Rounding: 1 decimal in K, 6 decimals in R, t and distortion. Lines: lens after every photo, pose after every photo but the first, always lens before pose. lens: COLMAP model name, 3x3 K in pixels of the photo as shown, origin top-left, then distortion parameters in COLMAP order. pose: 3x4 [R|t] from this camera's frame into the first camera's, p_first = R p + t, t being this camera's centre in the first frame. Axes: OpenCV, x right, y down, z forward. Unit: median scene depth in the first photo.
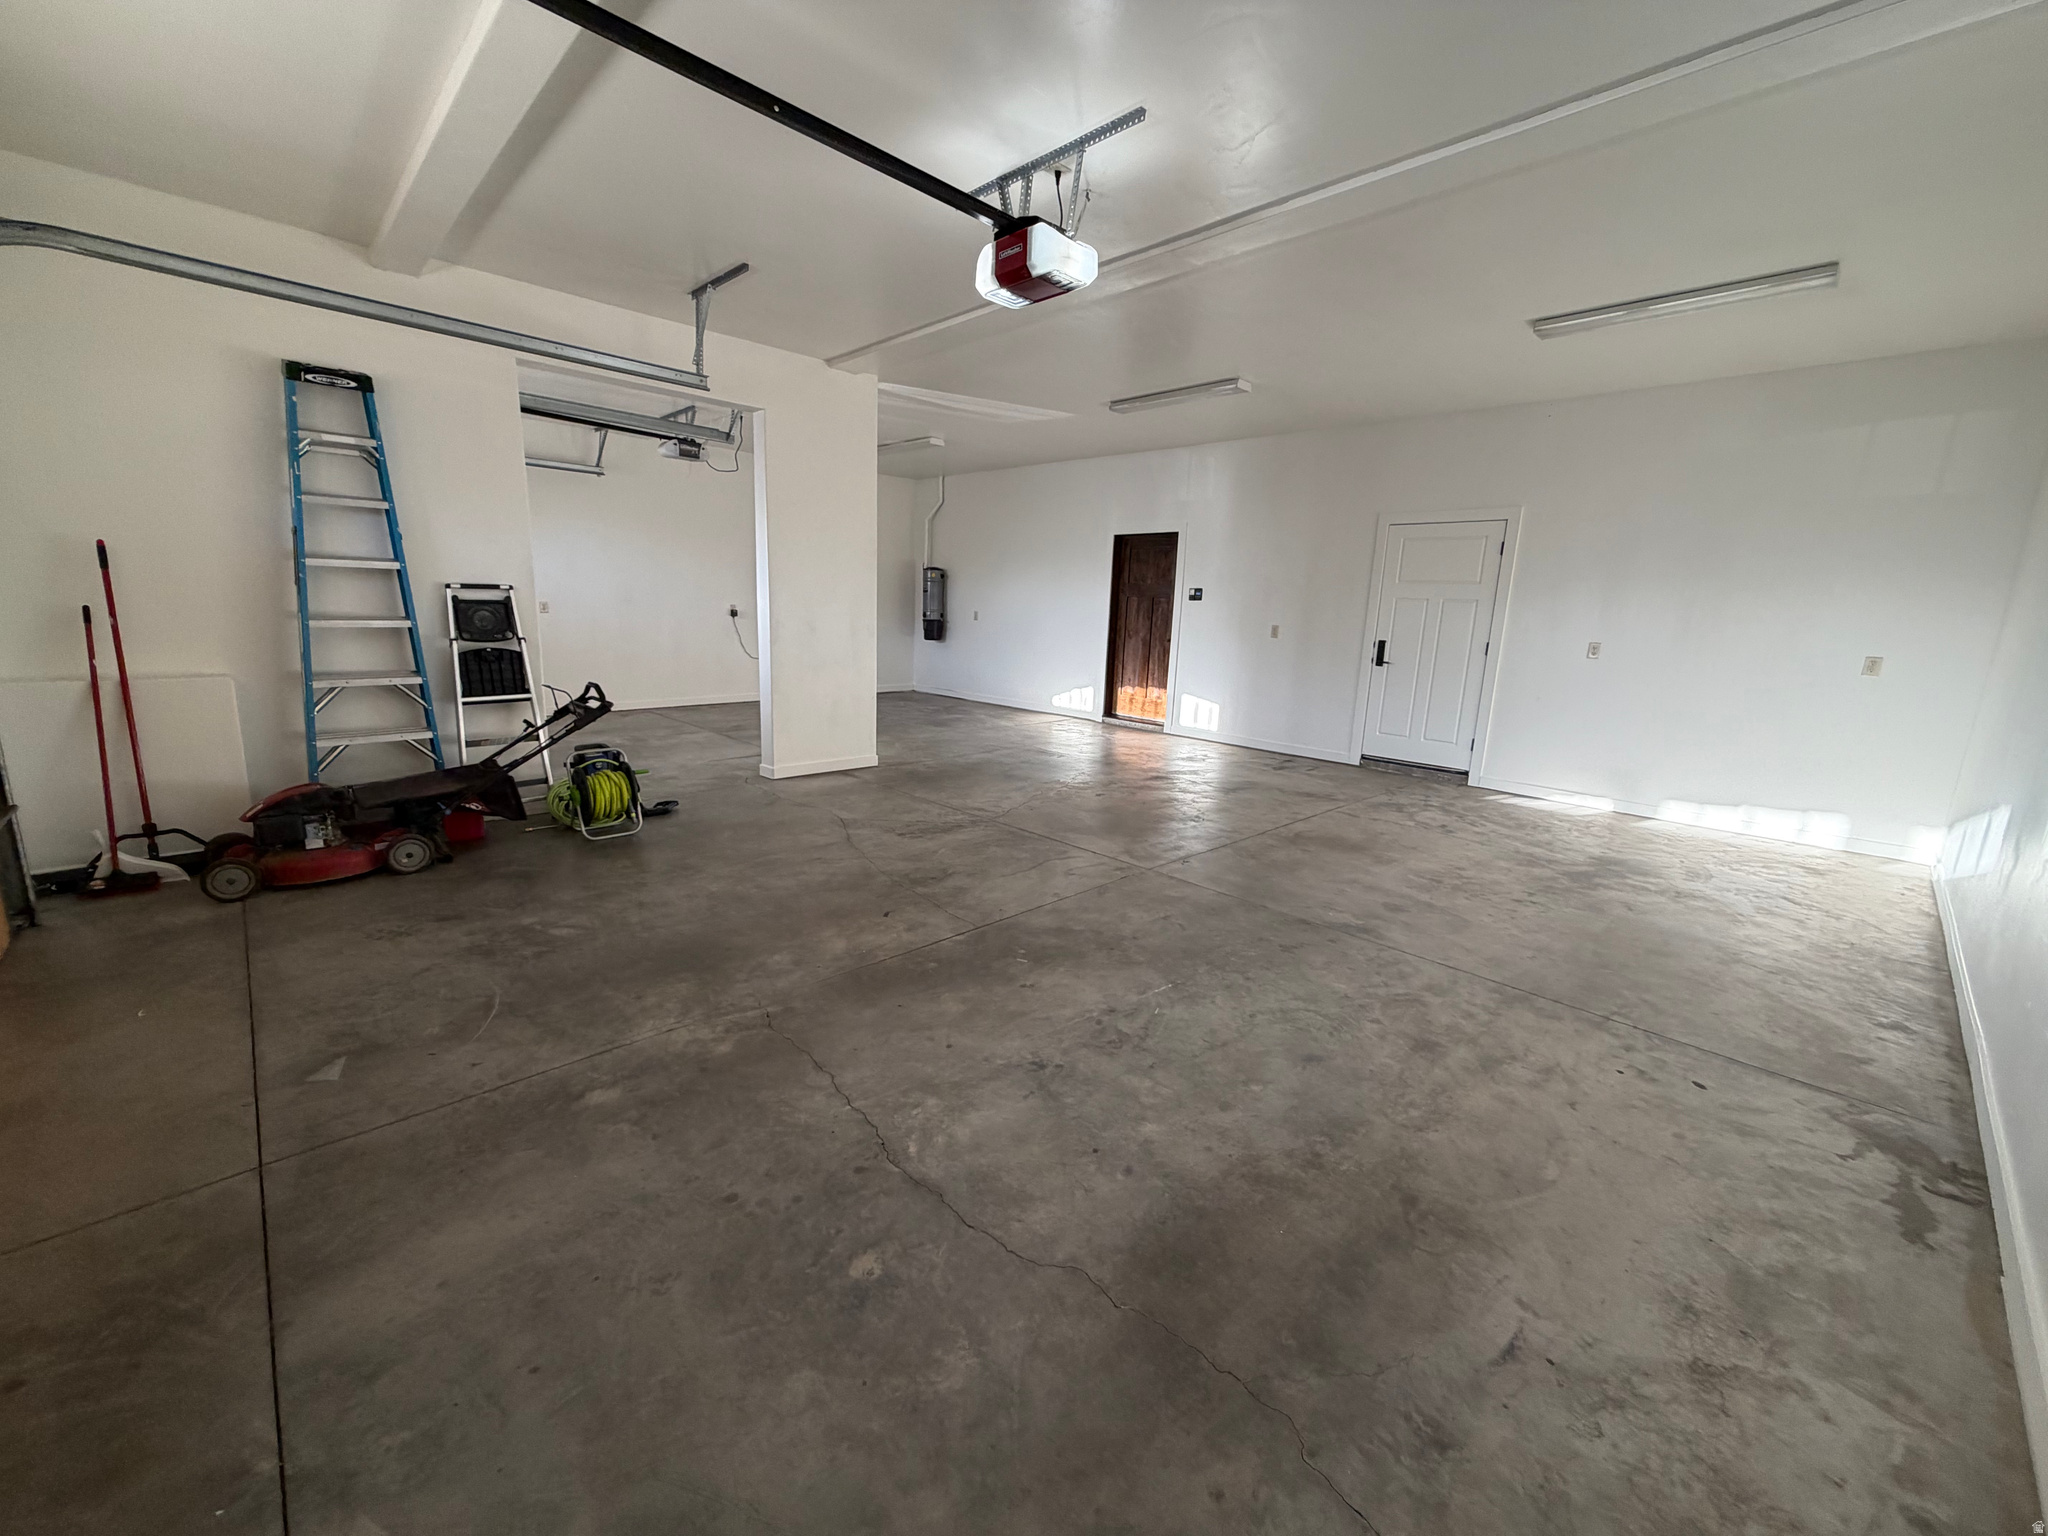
lens RADIAL K [[814.5, 0, 1019.7], [0, 814.5, 766.2], [0, 0, 1]] dist [-0.003486, 0.000491]
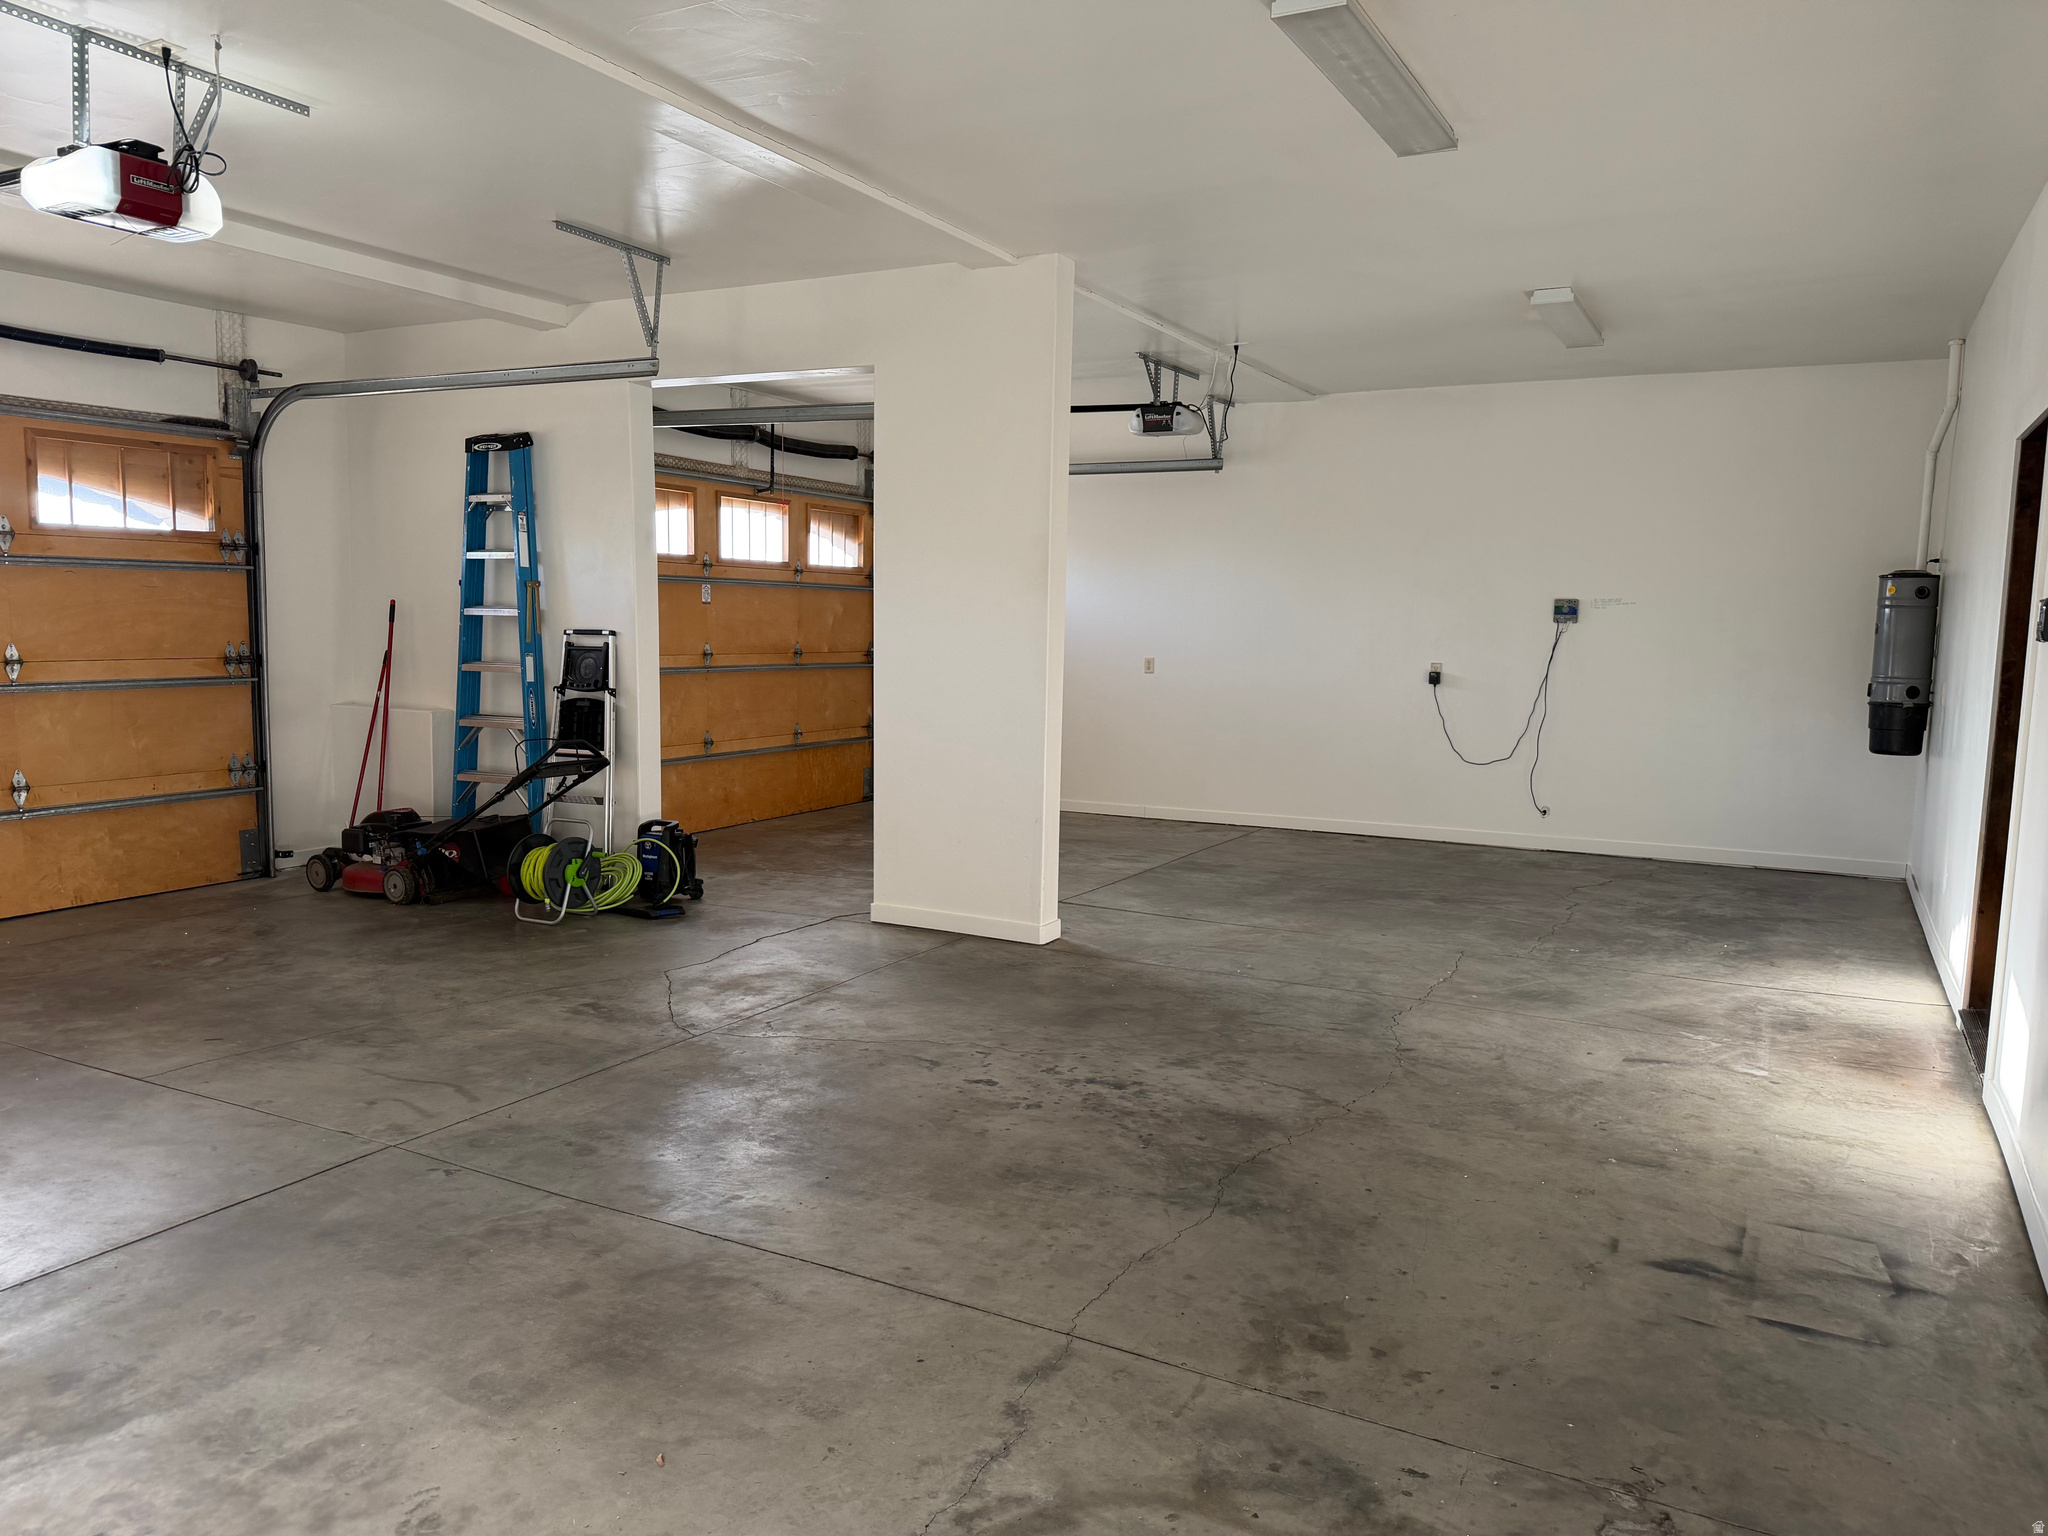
lens RADIAL K [[1431.8, 0, 1024.0], [0, 1431.8, 768.0], [0, 0, 1]] dist [0.161190, -0.261135]
pose [[0.299917, 0.067904, -0.951546, 1.063044], [-0.195358, 0.980696, 0.008410, -0.178686], [0.933748, 0.183369, 0.307393, 0.978124]]
